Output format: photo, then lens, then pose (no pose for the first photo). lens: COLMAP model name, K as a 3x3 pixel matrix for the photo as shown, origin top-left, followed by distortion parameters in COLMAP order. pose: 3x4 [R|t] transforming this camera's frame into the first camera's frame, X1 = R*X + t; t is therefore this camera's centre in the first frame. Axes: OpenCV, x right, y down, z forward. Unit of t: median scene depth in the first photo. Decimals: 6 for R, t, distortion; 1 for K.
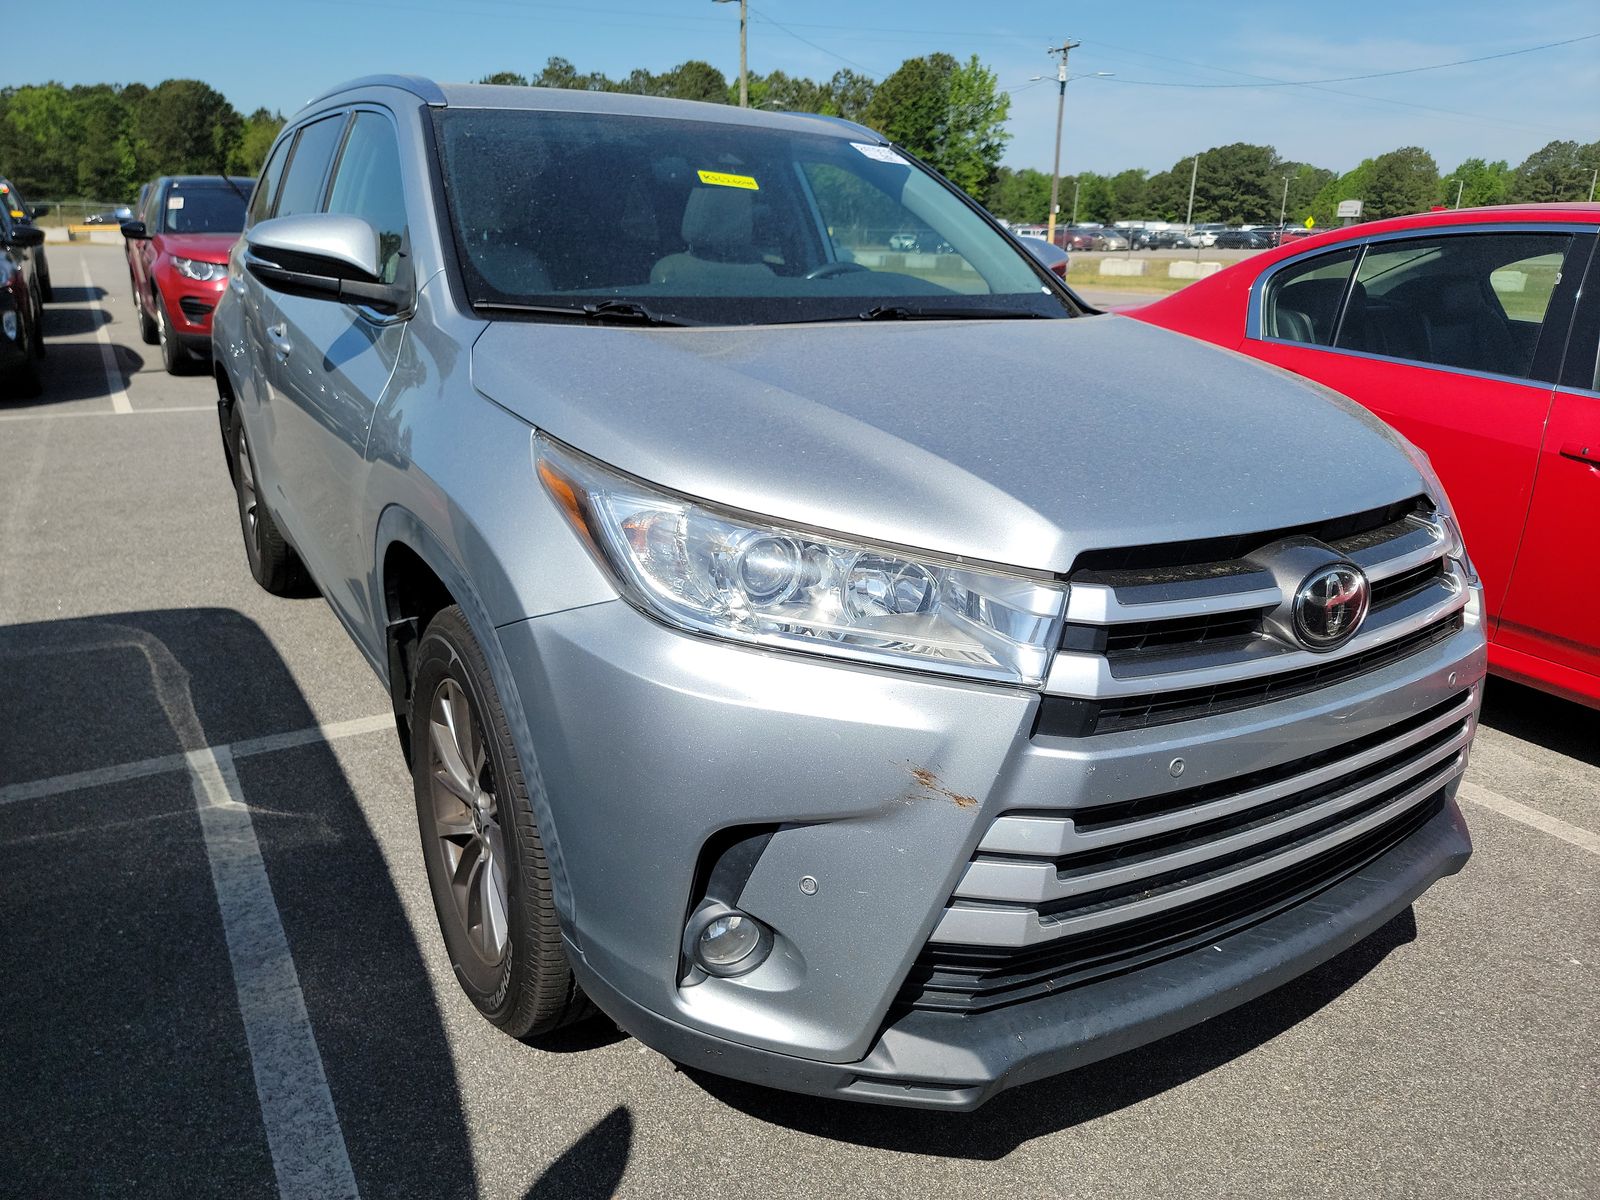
lens RADIAL K [[1112.0, 0, 814.6], [0, 1112.0, 584.0], [0, 0, 1]] dist [0.060378, -0.047241]
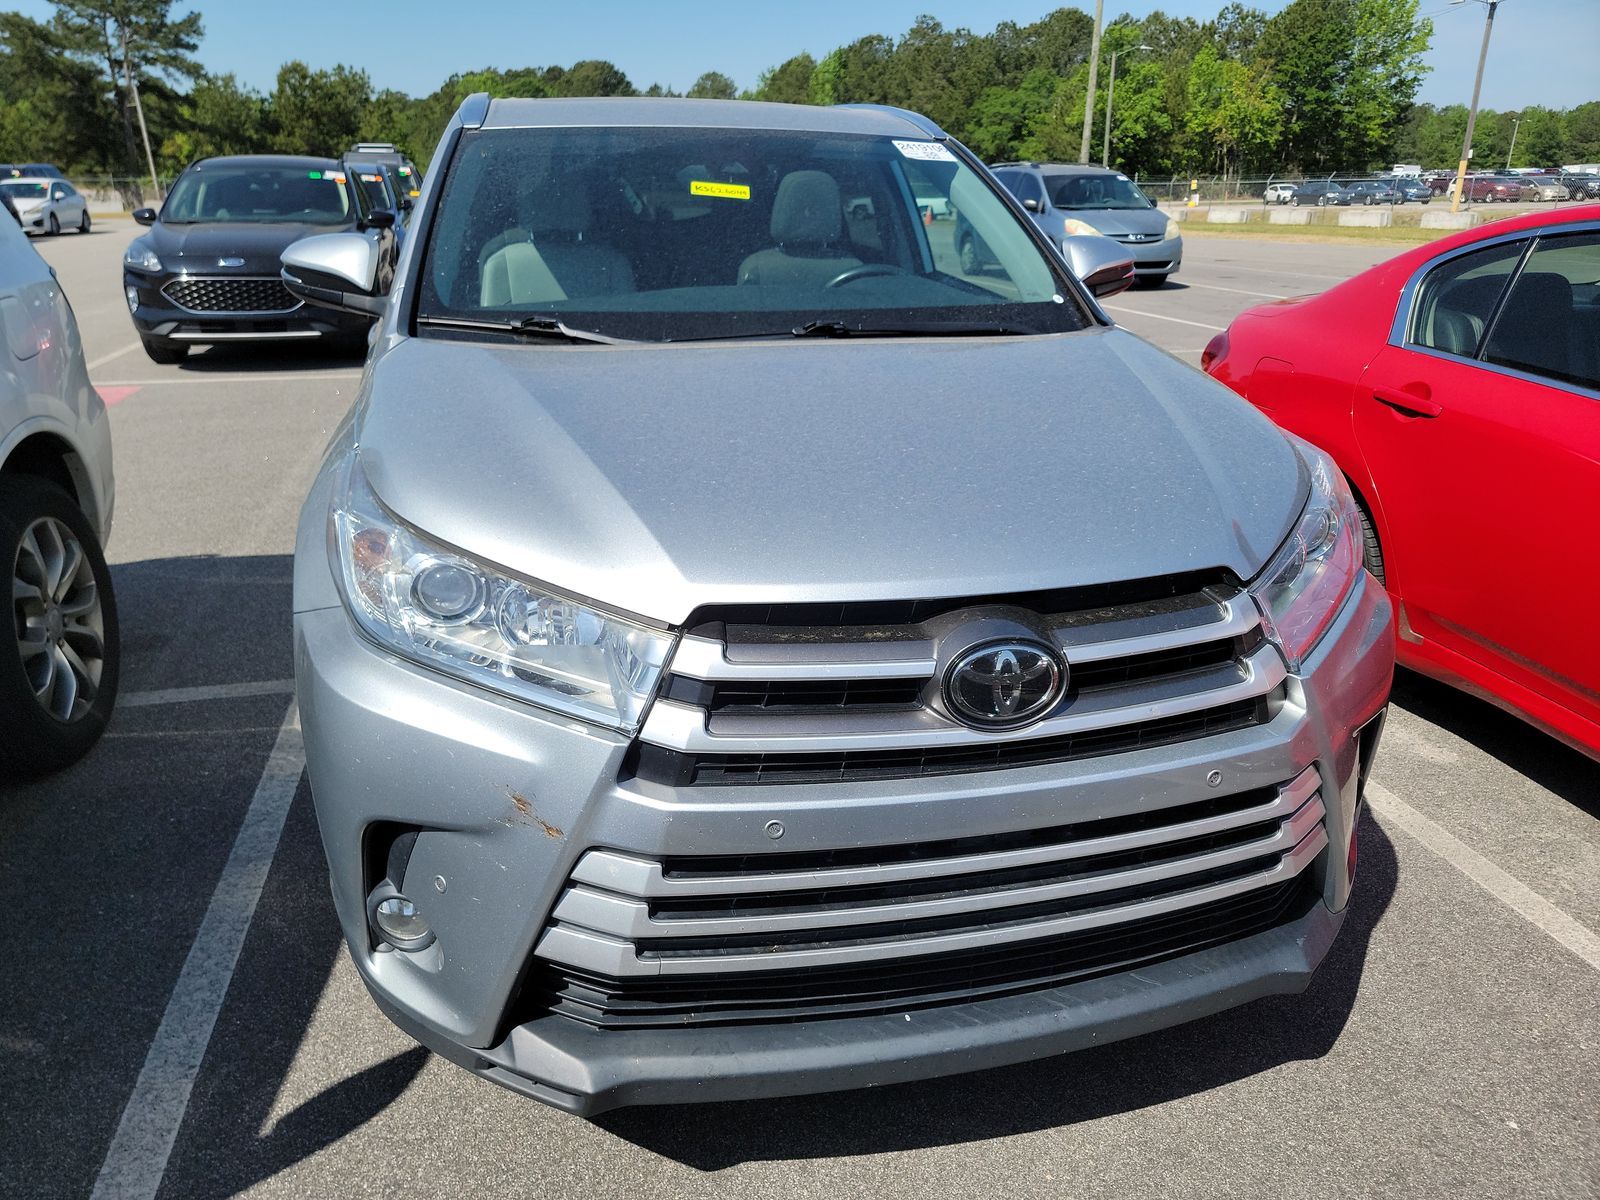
lens RADIAL K [[1112.0, 0, 795.3], [0, 1112.0, 594.5], [0, 0, 1]] dist [0.060378, -0.047241]
pose [[0.945687, 0.095000, -0.310889, 0.379504], [-0.081418, 0.995083, 0.056408, -0.061637], [0.314719, -0.028033, 0.948771, 0.041955]]
